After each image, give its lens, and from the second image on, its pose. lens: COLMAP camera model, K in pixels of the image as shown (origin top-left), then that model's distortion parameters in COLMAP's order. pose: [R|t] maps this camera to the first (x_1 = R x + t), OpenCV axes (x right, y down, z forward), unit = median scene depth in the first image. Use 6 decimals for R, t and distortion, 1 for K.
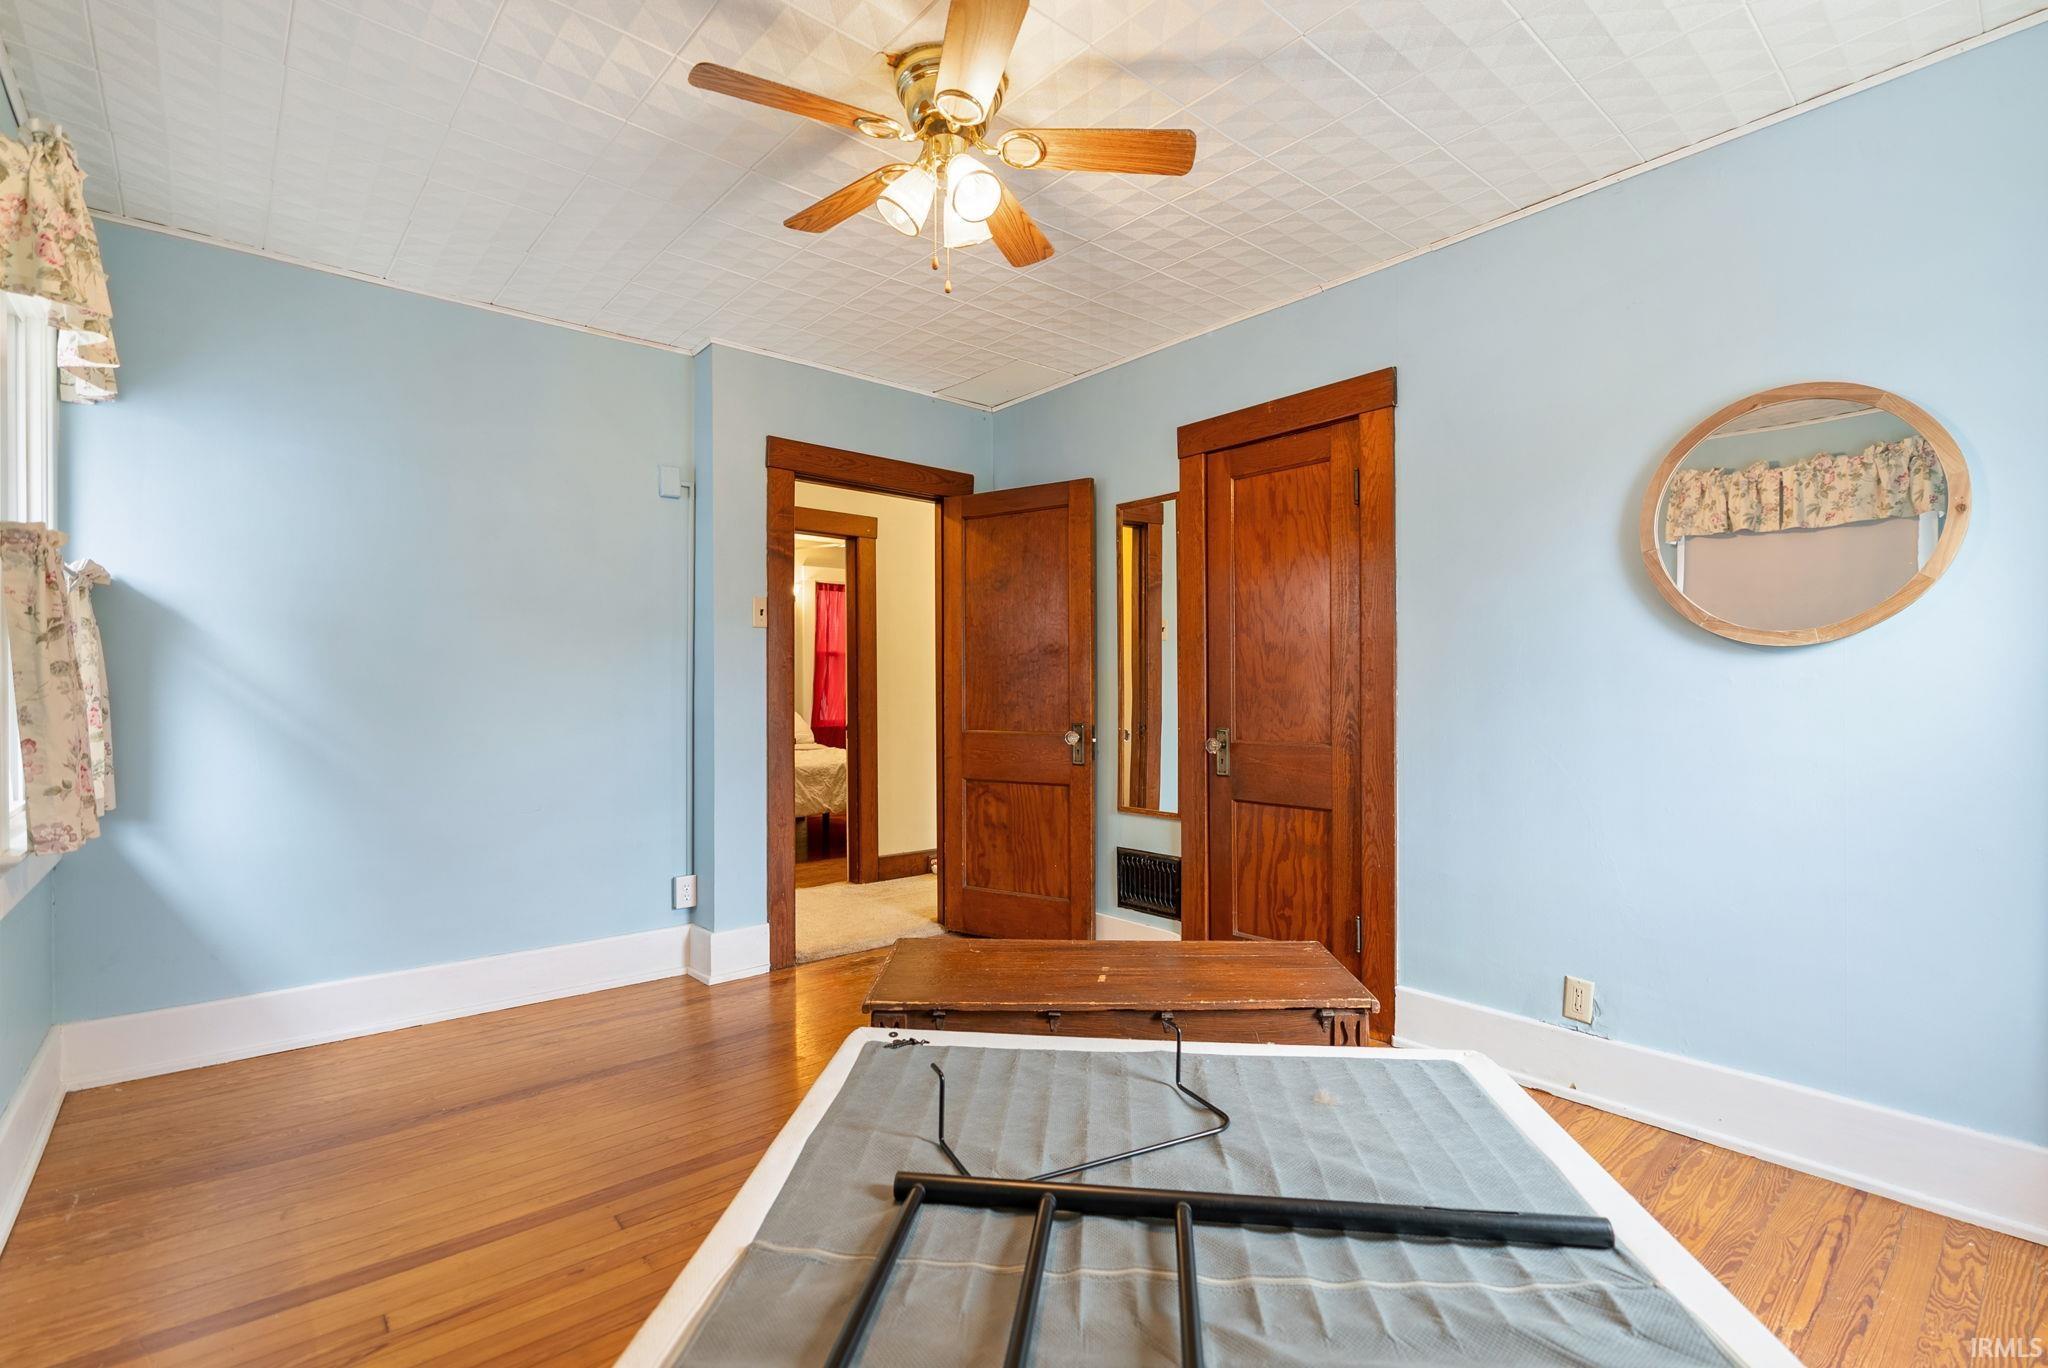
lens RADIAL K [[943.7, 0, 1023.5], [0, 943.7, 693.4], [0, 0, 1]] dist [-0.003956, -0.000083]
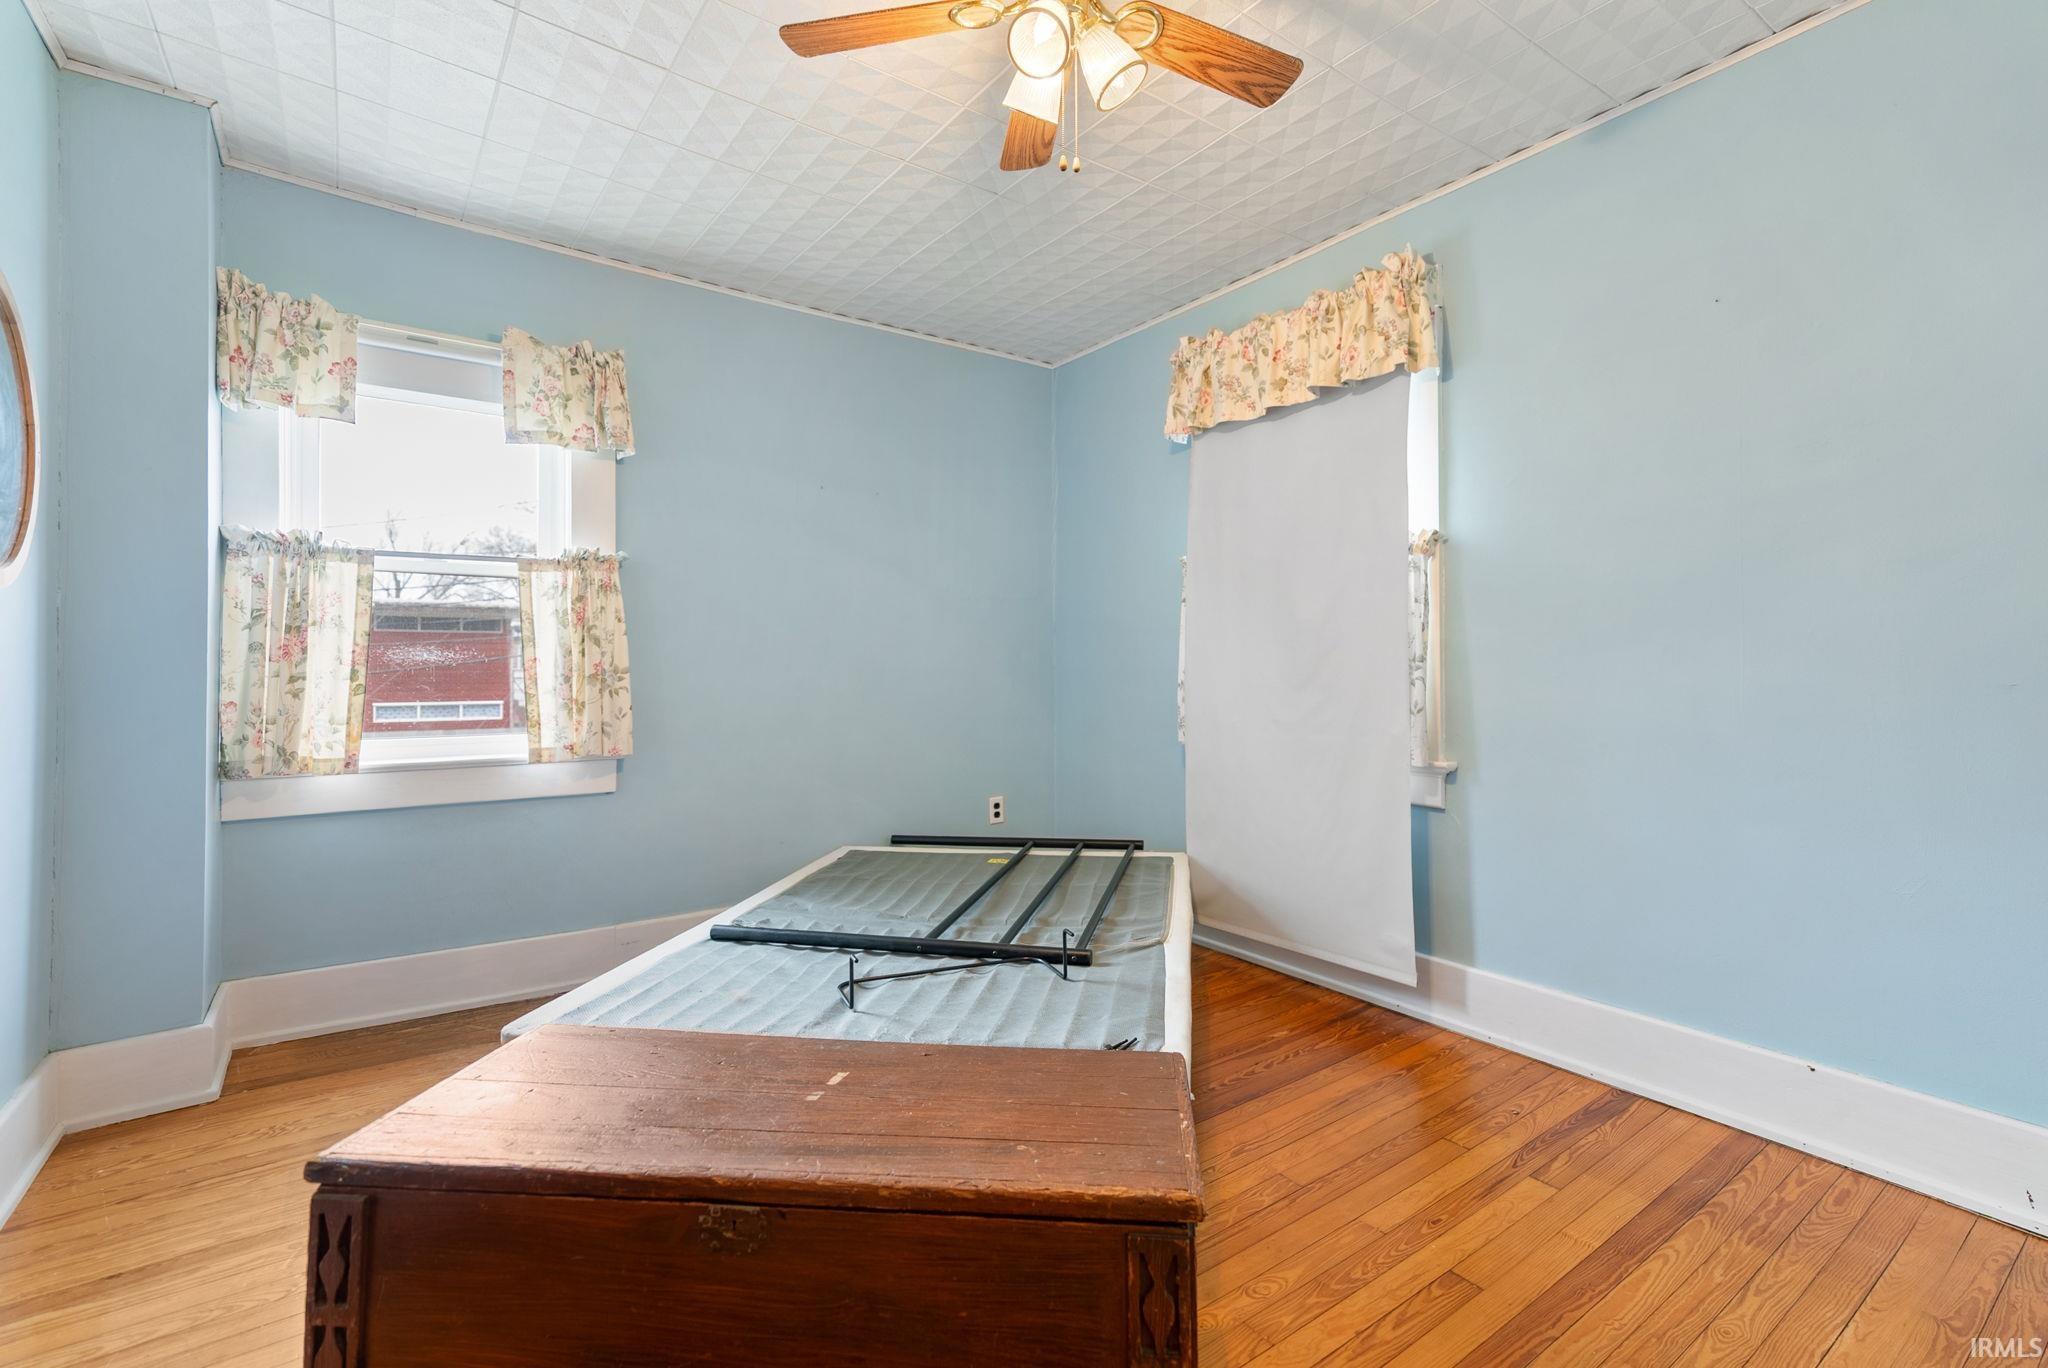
lens RADIAL K [[943.7, 0, 1023.5], [0, 943.7, 693.4], [0, 0, 1]] dist [-0.003956, -0.000083]
pose [[-0.995654, 0.001420, 0.093118, -0.139591], [0.004474, 0.999458, 0.032604, 0.021776], [-0.093021, 0.032879, -0.995121, 2.140784]]
